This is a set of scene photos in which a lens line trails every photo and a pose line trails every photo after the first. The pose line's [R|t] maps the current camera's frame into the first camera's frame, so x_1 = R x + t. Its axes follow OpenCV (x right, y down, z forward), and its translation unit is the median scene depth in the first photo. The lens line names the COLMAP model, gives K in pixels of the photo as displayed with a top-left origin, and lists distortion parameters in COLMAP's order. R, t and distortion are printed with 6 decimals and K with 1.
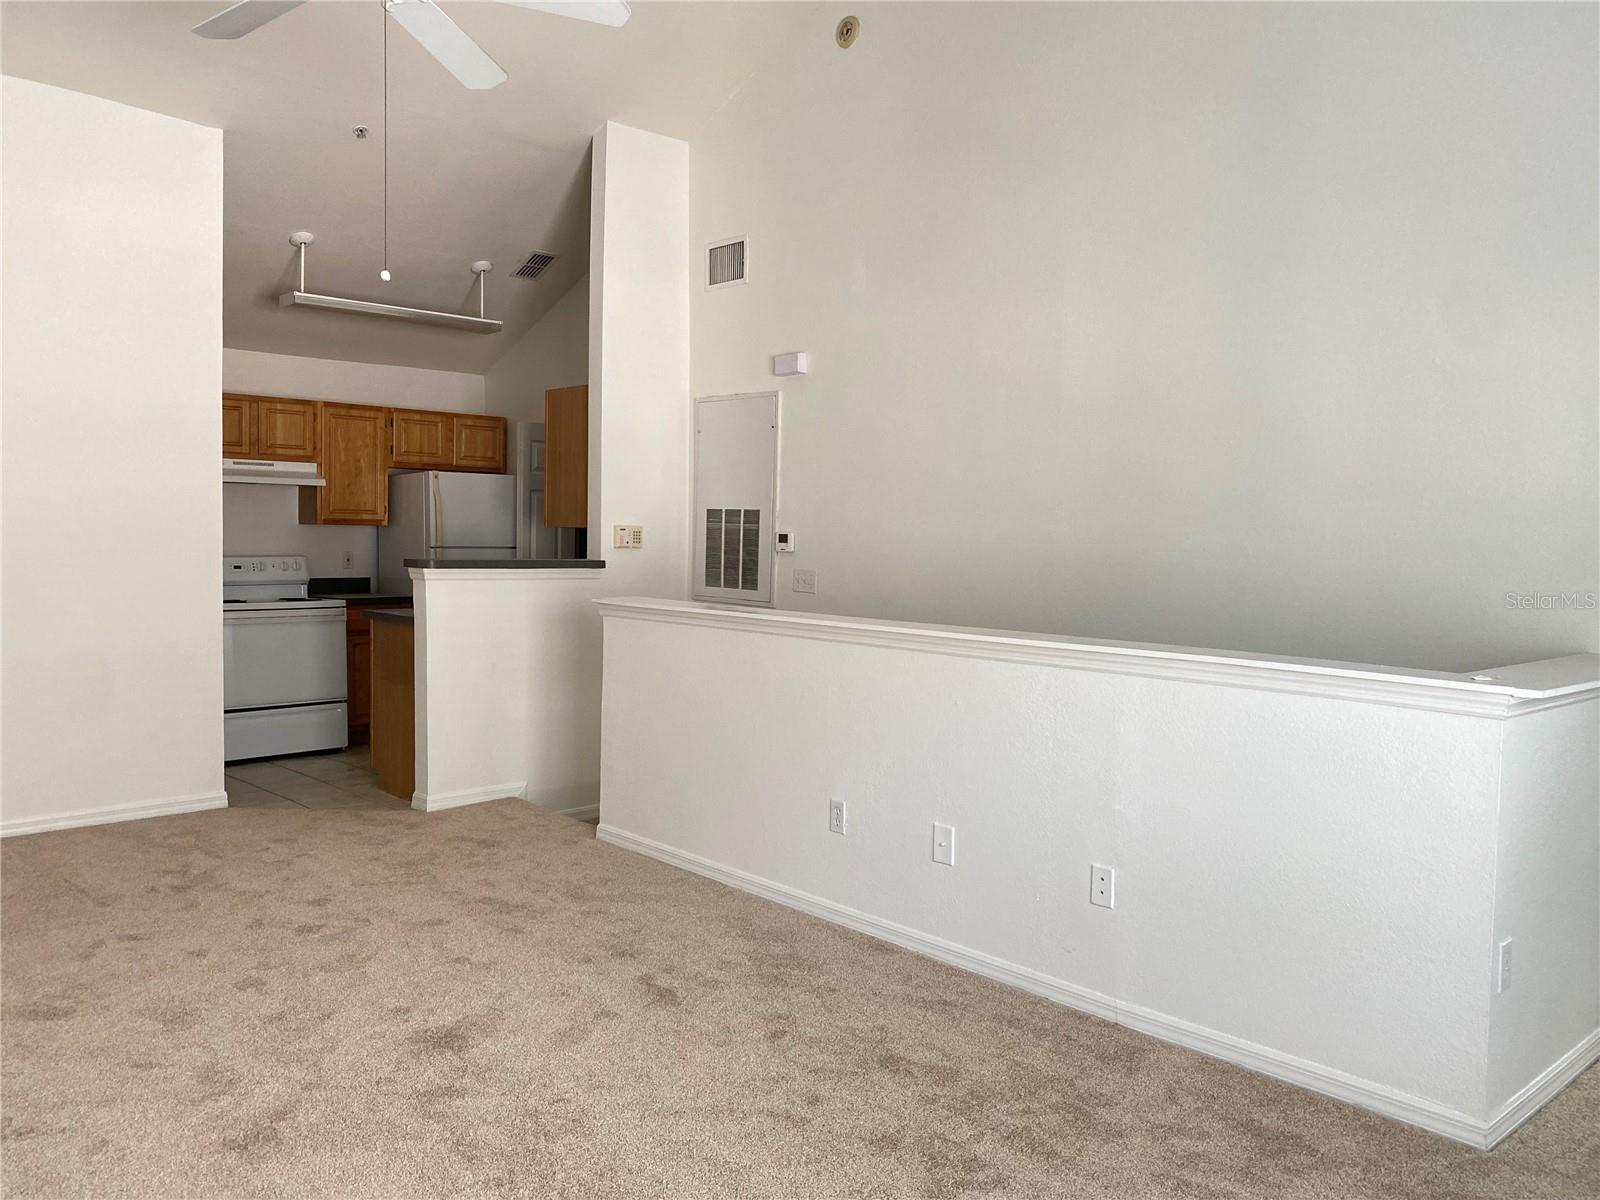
lens RADIAL K [[1209.5, 0, 792.4], [0, 1209.5, 603.4], [0, 0, 1]] dist [0.004168, 0.016809]
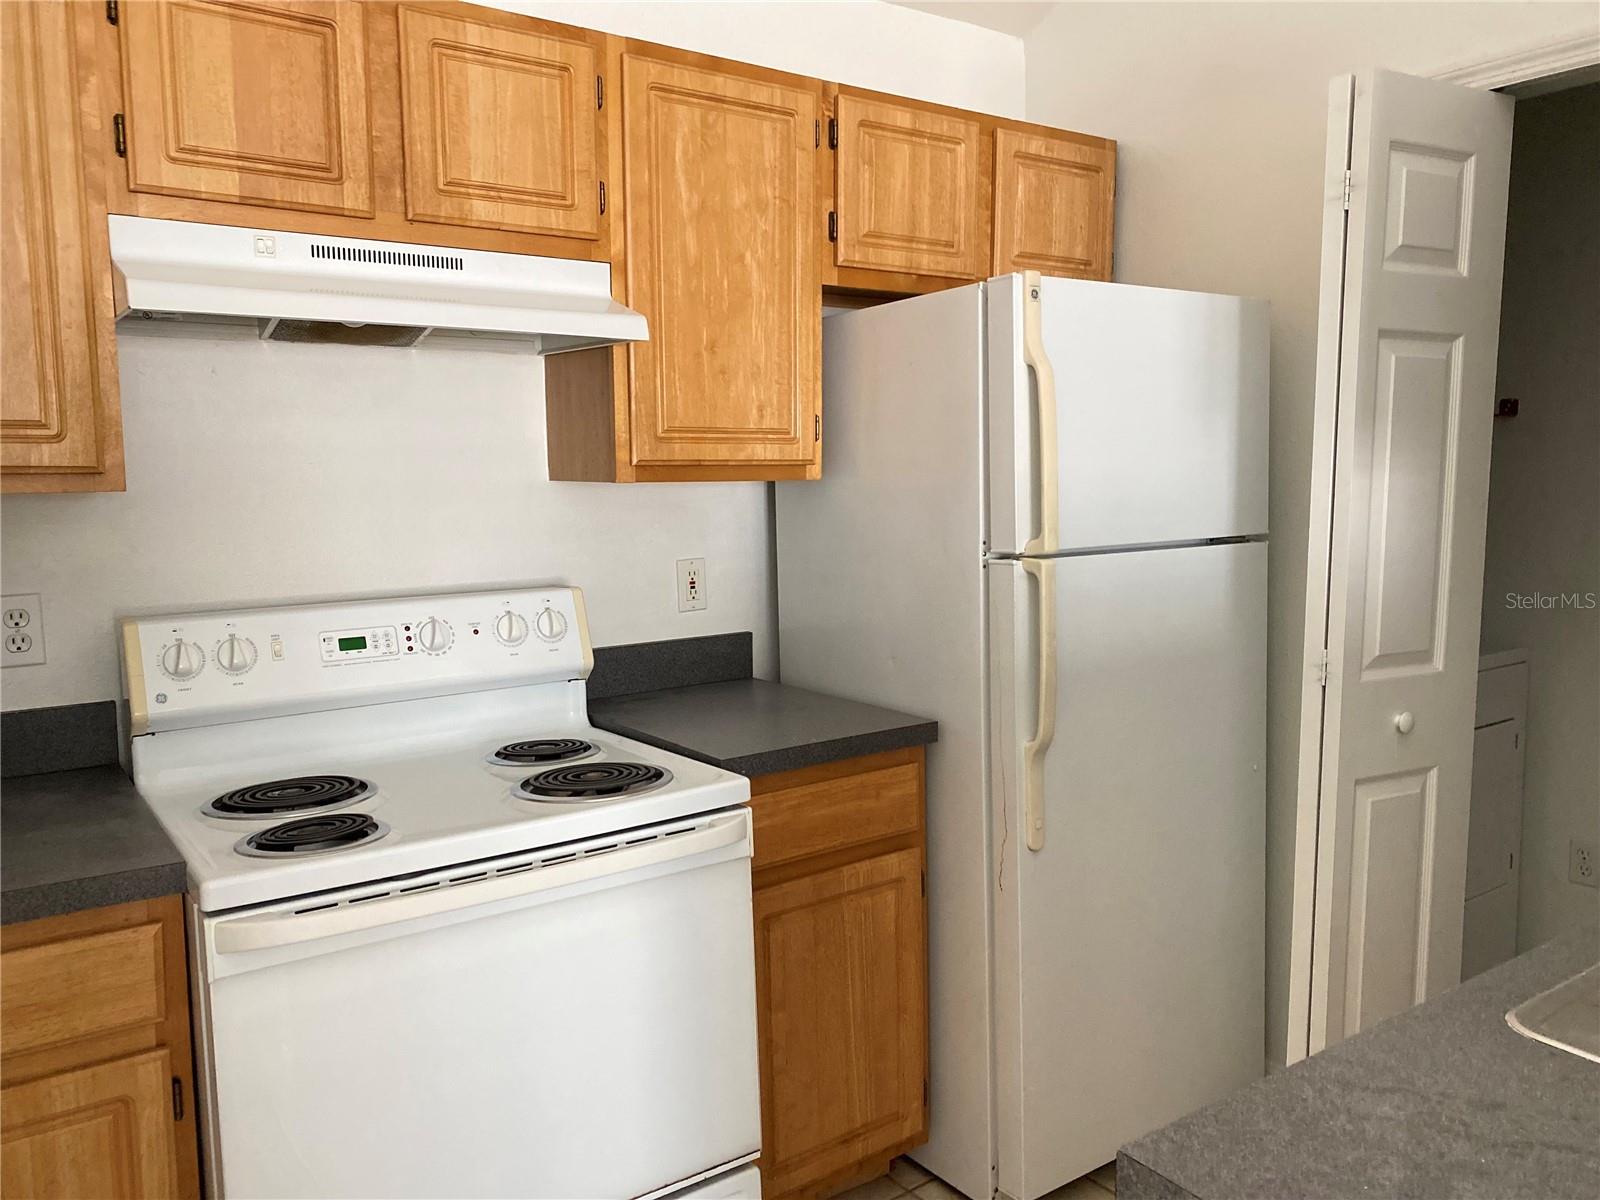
lens RADIAL K [[1209.5, 0, 805.3], [0, 1209.5, 601.1], [0, 0, 1]] dist [0.004168, 0.016809]
pose [[0.990275, -0.010051, -0.138763, -0.308395], [0.018238, 0.998159, 0.057849, -0.052907], [0.137926, -0.059817, 0.988635, 0.721539]]
